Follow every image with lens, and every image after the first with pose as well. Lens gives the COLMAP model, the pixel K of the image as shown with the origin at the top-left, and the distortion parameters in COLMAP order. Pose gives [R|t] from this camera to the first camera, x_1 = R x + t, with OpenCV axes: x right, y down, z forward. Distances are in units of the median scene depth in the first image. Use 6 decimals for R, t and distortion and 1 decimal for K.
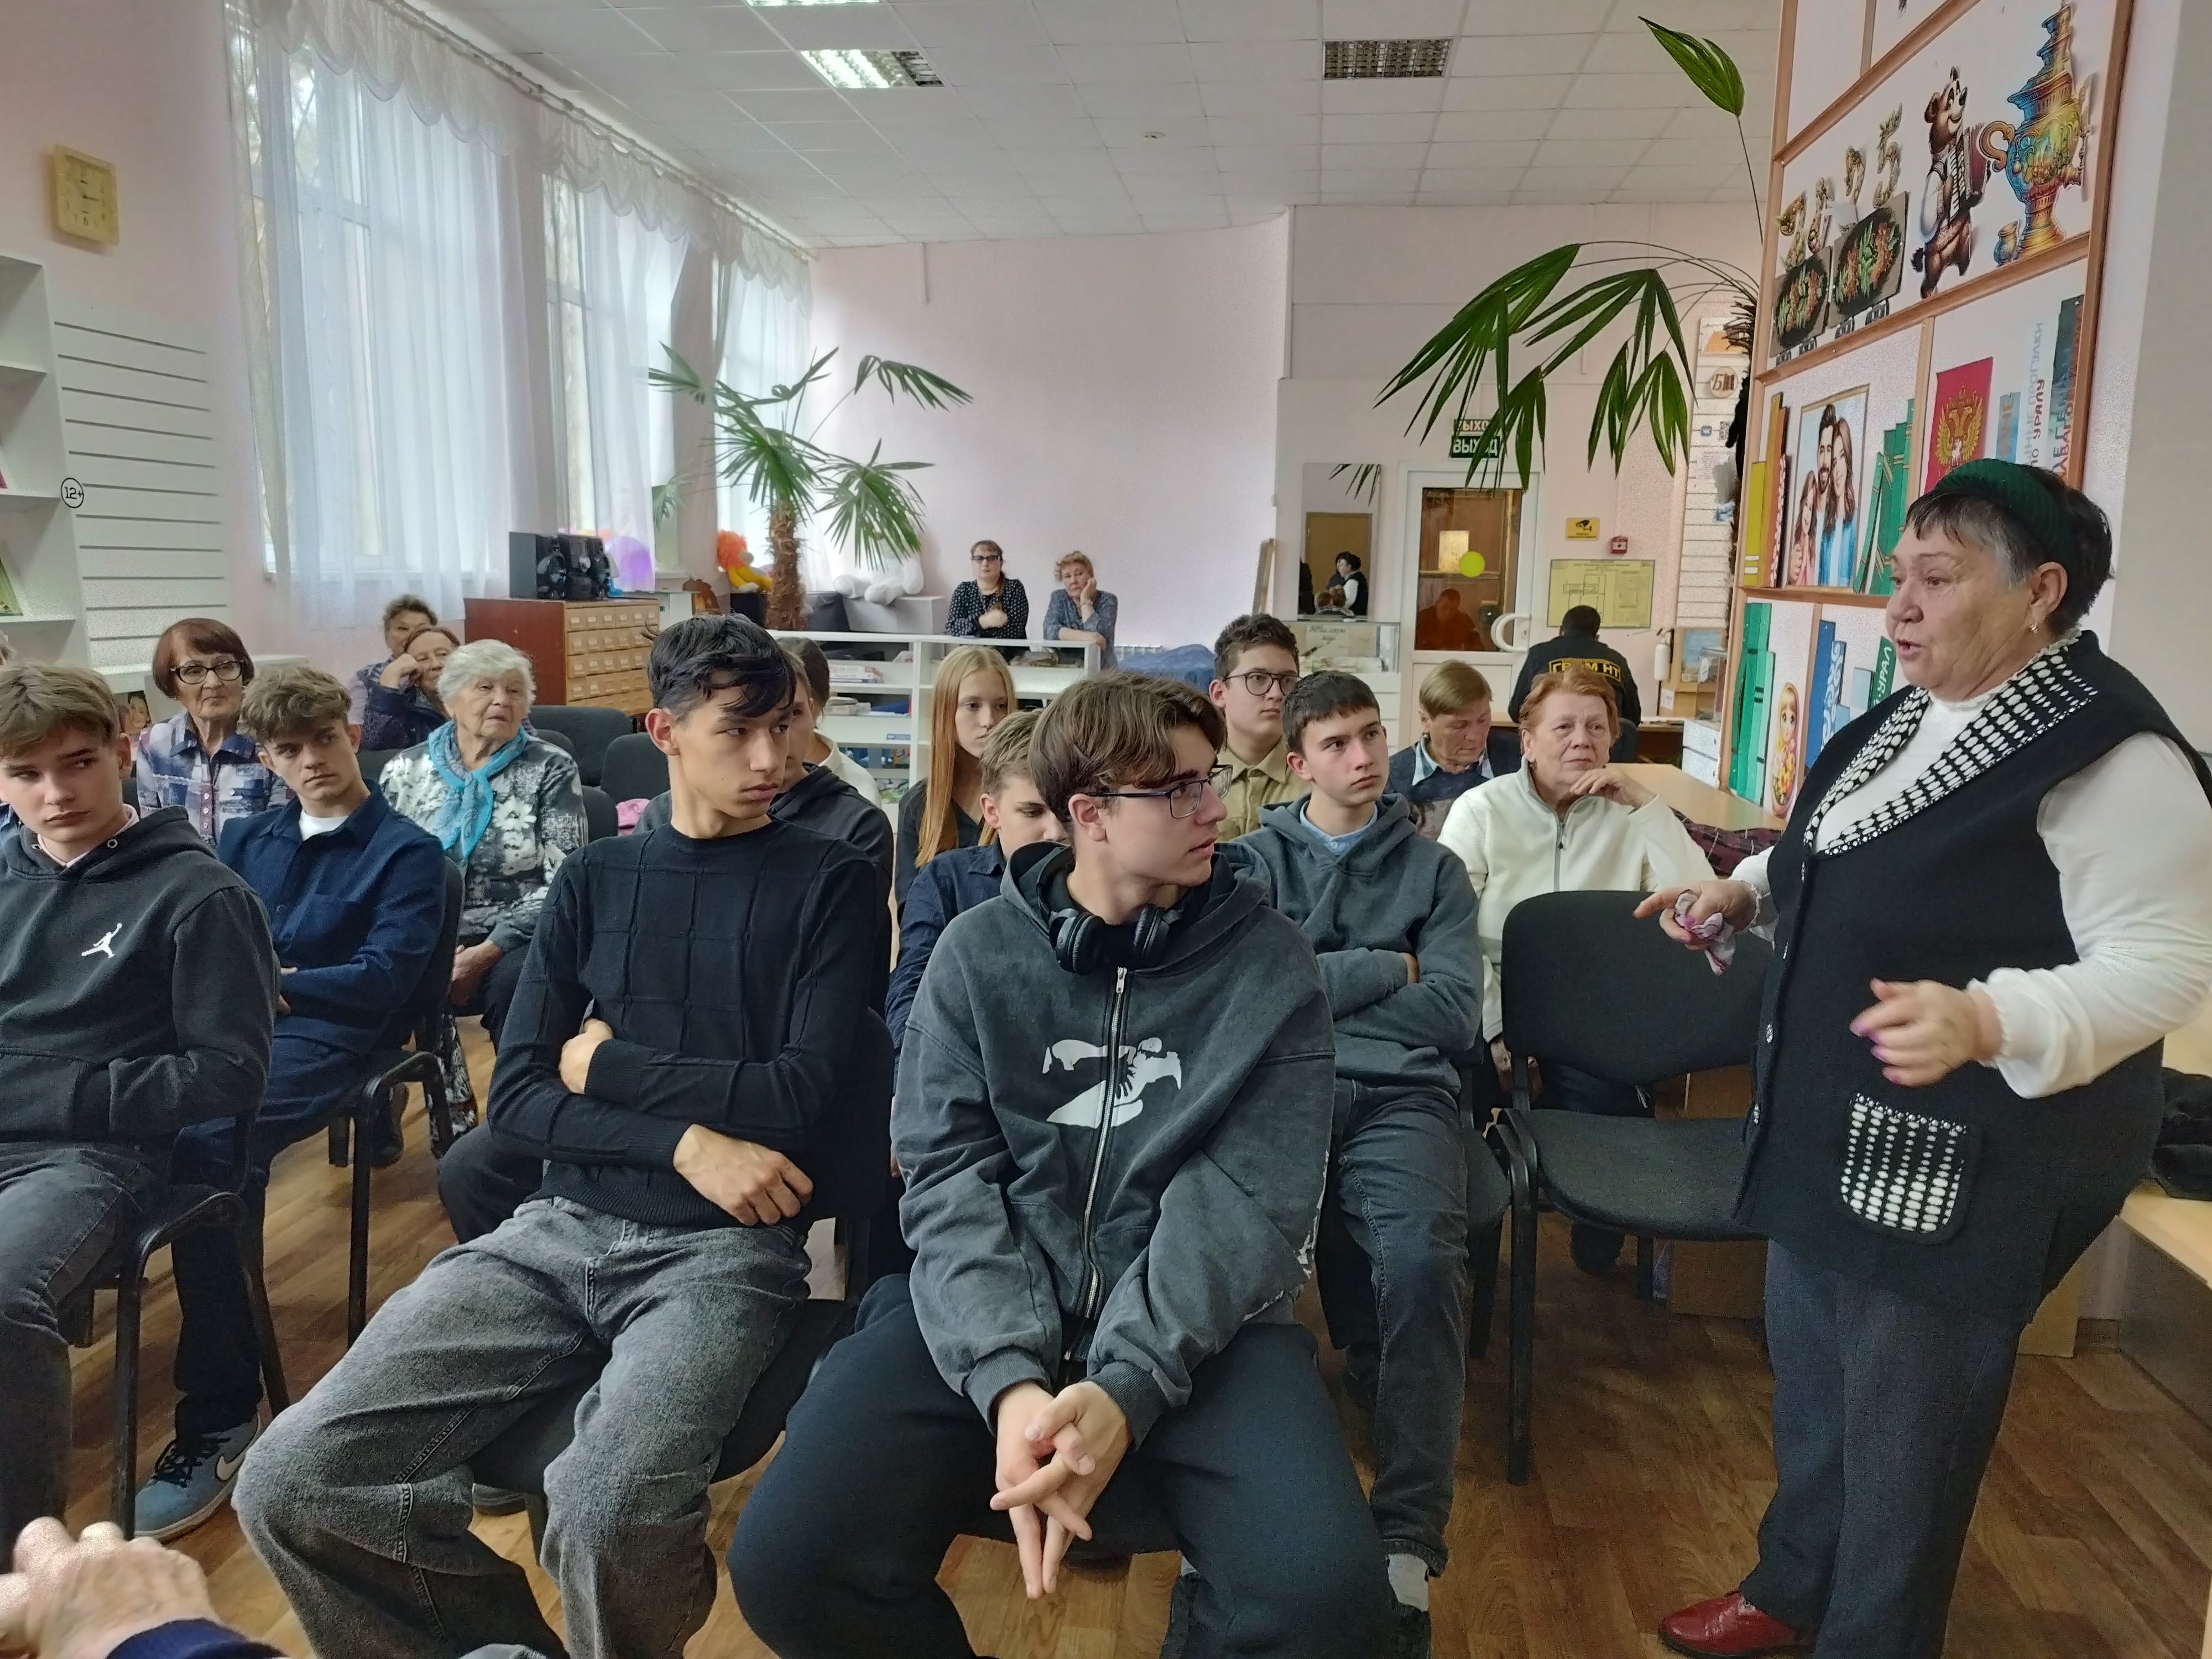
lens RADIAL K [[1660.9, 0, 1106.0], [0, 1660.9, 829.5], [0, 0, 1]] dist [0.006849, 0.010222]
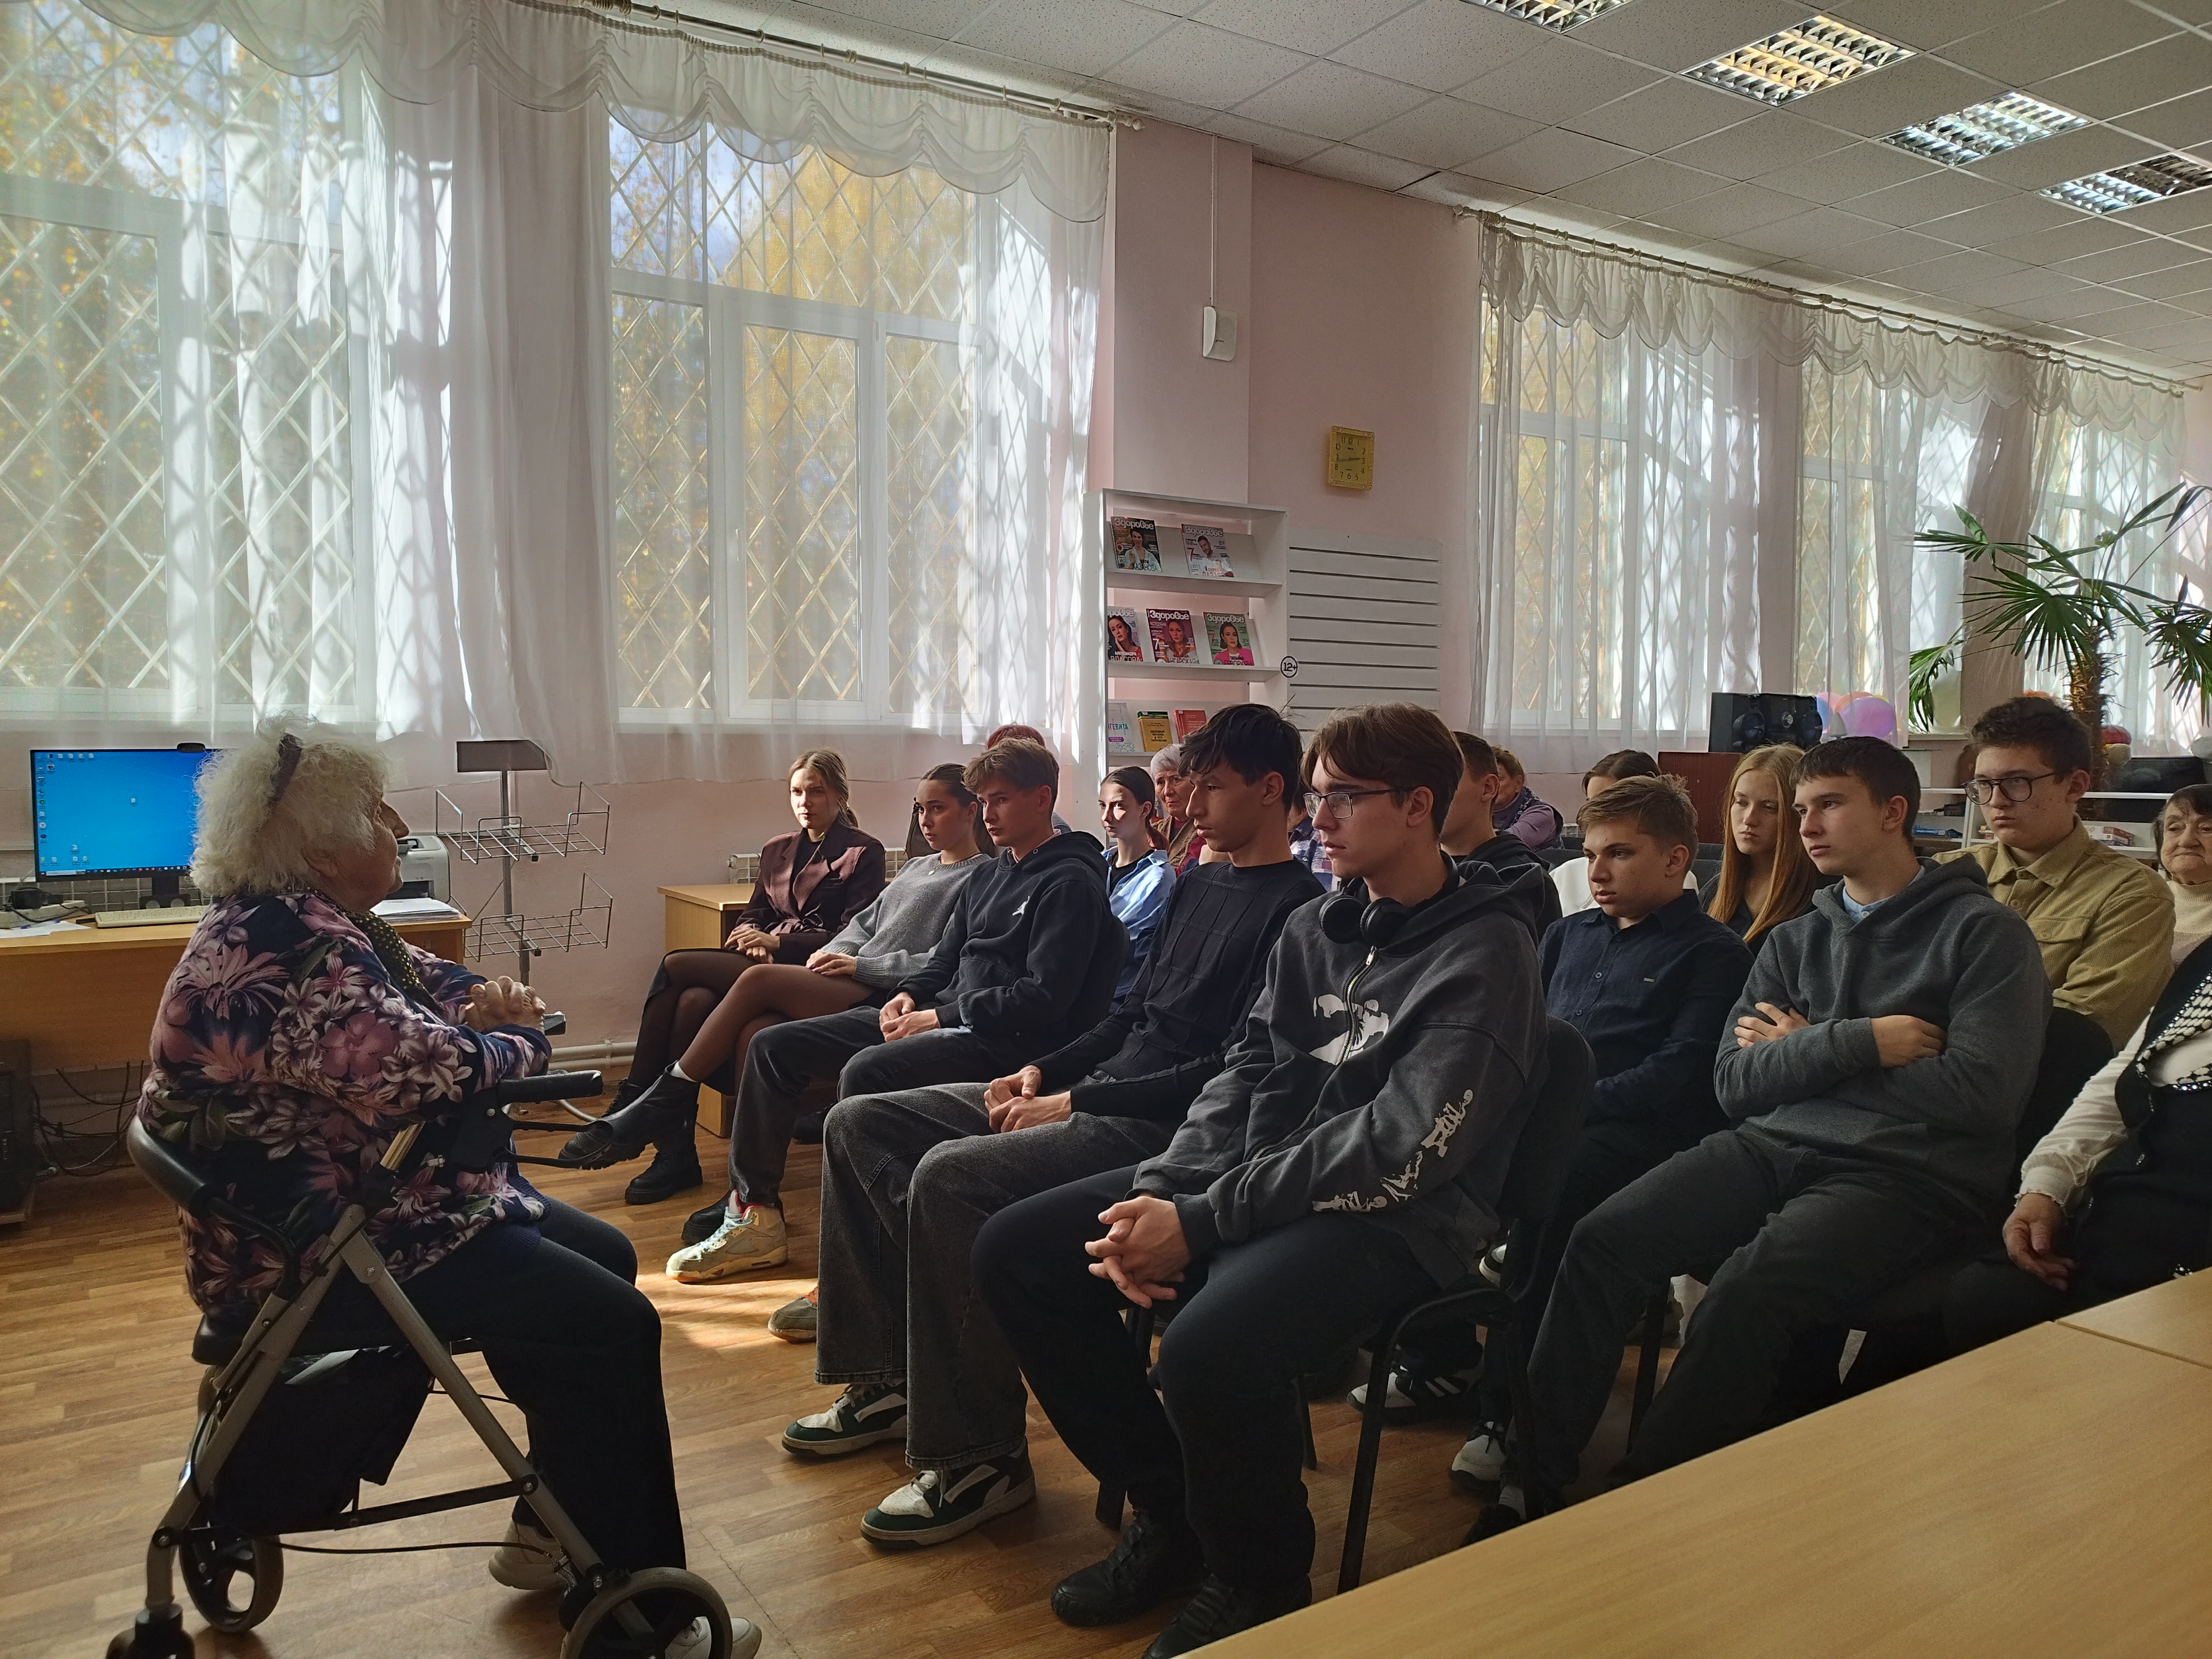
lens RADIAL K [[1660.9, 0, 1106.0], [0, 1660.9, 829.5], [0, 0, 1]] dist [0.006849, 0.010222]
pose [[0.645479, 0.016829, -0.763592, 0.455559], [-0.105644, 0.992115, -0.067437, 0.055414], [0.756436, 0.124198, 0.642167, 0.012488]]
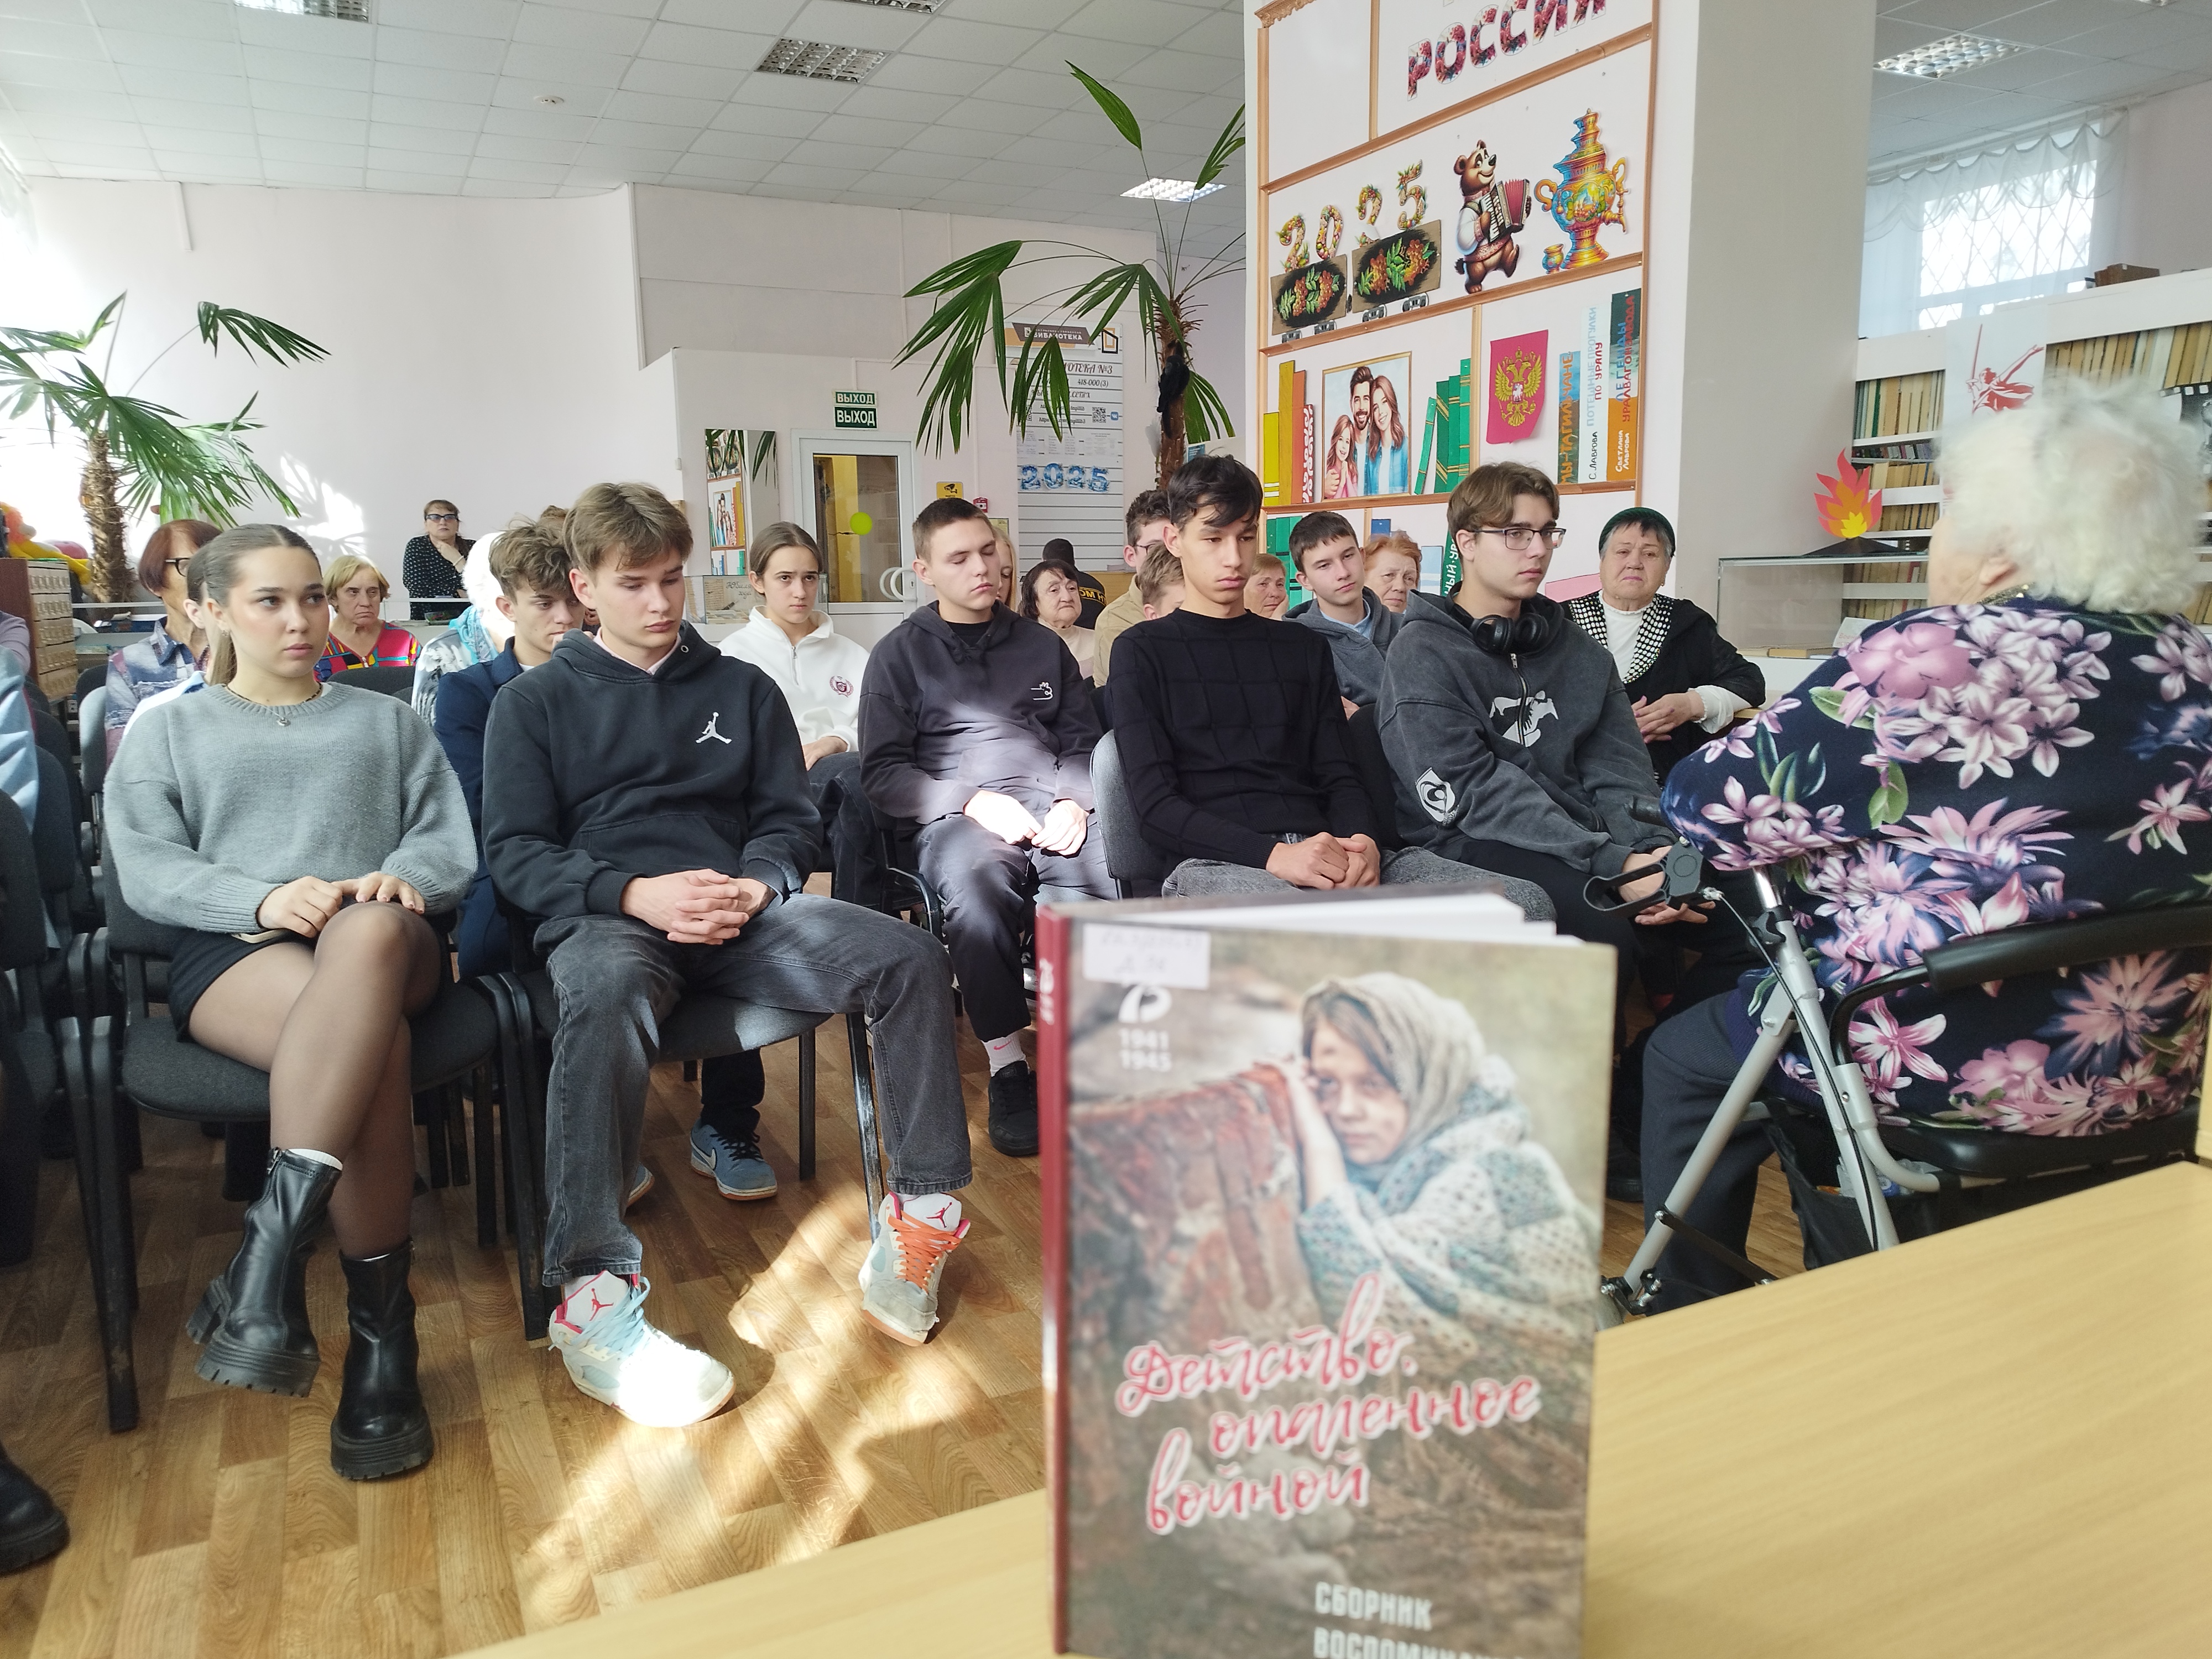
lens RADIAL K [[1699.7, 0, 1106.0], [0, 1699.7, 829.5], [0, 0, 1]] dist [0.002317, 0.047466]
pose [[0.840532, -0.107213, 0.531048, -0.666917], [0.113274, 0.993336, 0.021255, 0.094711], [-0.529788, 0.042289, 0.847075, -0.106563]]
